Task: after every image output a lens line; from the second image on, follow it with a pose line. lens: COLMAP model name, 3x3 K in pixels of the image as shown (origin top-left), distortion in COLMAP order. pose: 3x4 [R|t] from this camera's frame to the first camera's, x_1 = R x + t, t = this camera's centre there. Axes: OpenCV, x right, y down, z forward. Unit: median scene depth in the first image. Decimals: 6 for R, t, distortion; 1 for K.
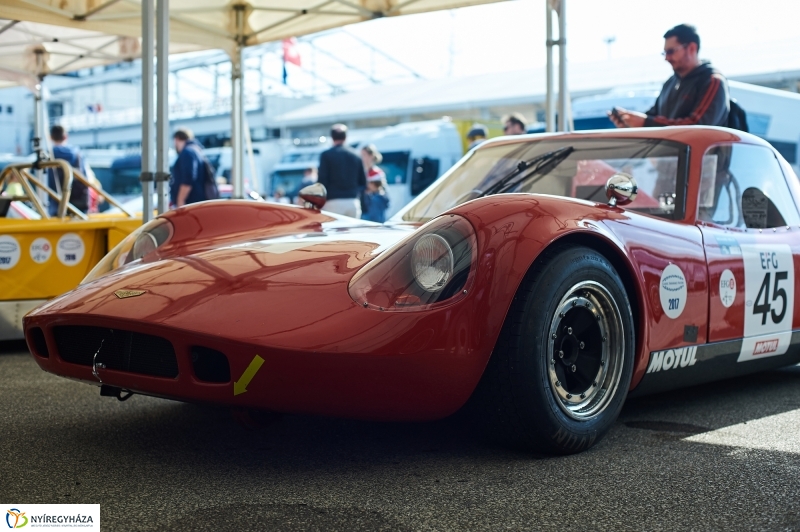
lens RADIAL K [[1193.0, 0, 400.2], [0, 1193.0, 266.5], [0, 0, 1]] dist [-0.066542, 0.000000]
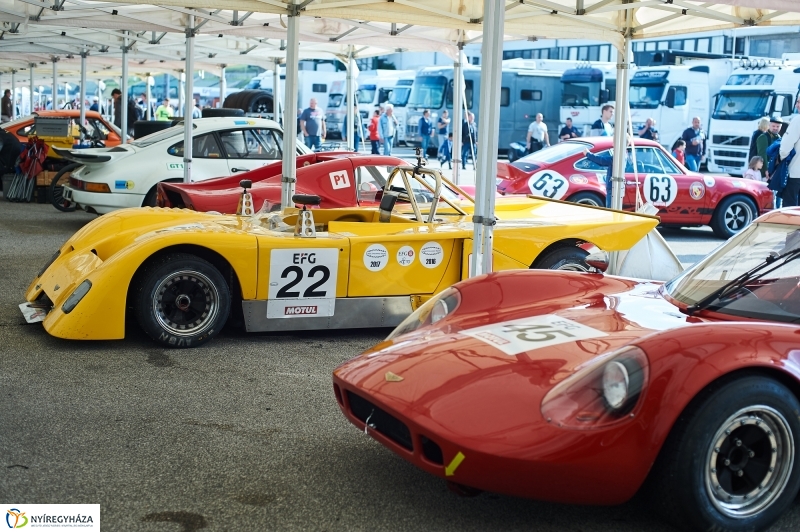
lens RADIAL K [[1193.0, 0, 400.1], [0, 1193.0, 265.2], [0, 0, 1]] dist [-0.066542, 0.000000]
pose [[0.925727, 0.085750, -0.368344, 0.250517], [-0.052321, 0.993629, 0.099820, -0.225608], [0.374557, -0.073134, 0.924315, -0.221997]]
